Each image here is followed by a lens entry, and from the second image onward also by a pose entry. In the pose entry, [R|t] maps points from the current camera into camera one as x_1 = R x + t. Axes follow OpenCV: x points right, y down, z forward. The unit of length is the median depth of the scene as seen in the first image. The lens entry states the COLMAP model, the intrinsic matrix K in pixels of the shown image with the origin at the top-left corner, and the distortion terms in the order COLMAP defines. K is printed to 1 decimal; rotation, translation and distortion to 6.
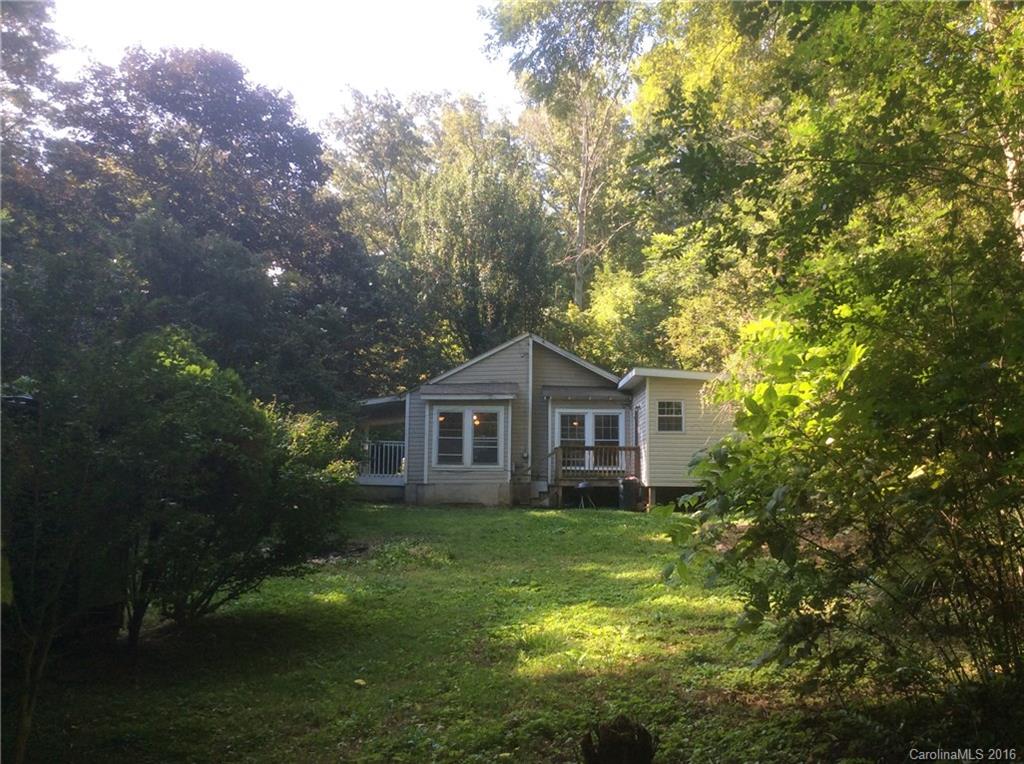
lens RADIAL K [[938.7, 0, 512.0], [0, 938.7, 382.0], [0, 0, 1]] dist [0.093285, -0.004765]
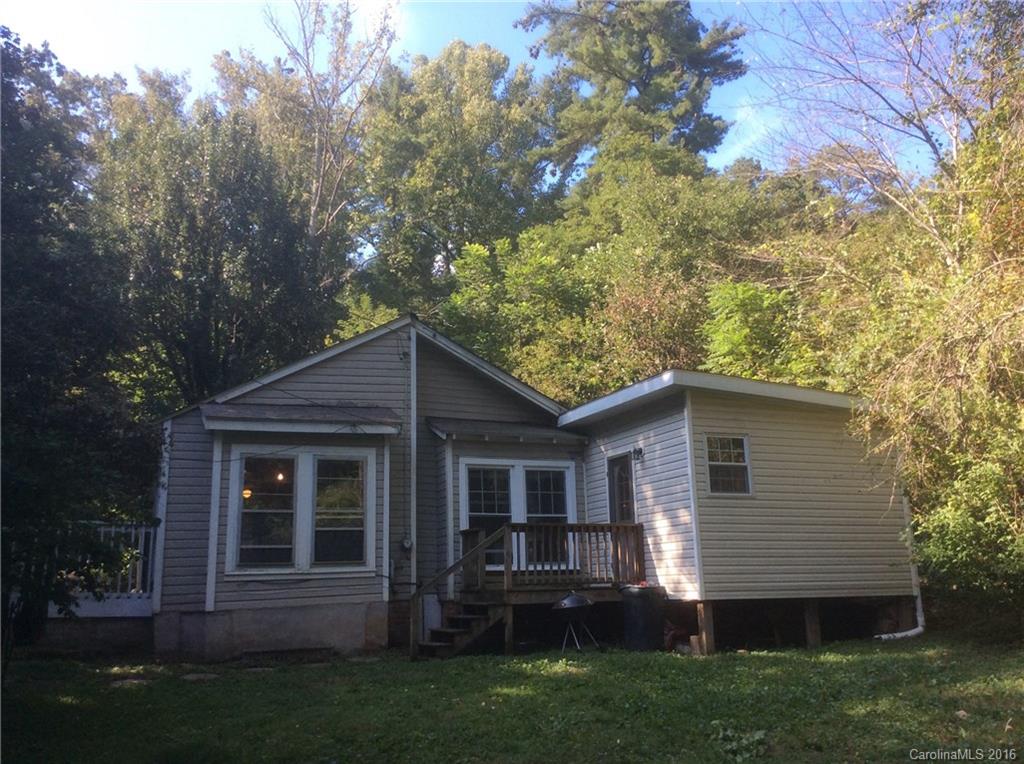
lens RADIAL K [[938.7, 0, 512.0], [0, 938.7, 382.0], [0, 0, 1]] dist [0.093285, -0.004765]
pose [[0.926017, 0.050672, 0.374065, -0.132287], [-0.011569, 0.994294, -0.106050, 0.042759], [-0.377304, 0.093876, 0.921319, 0.487834]]
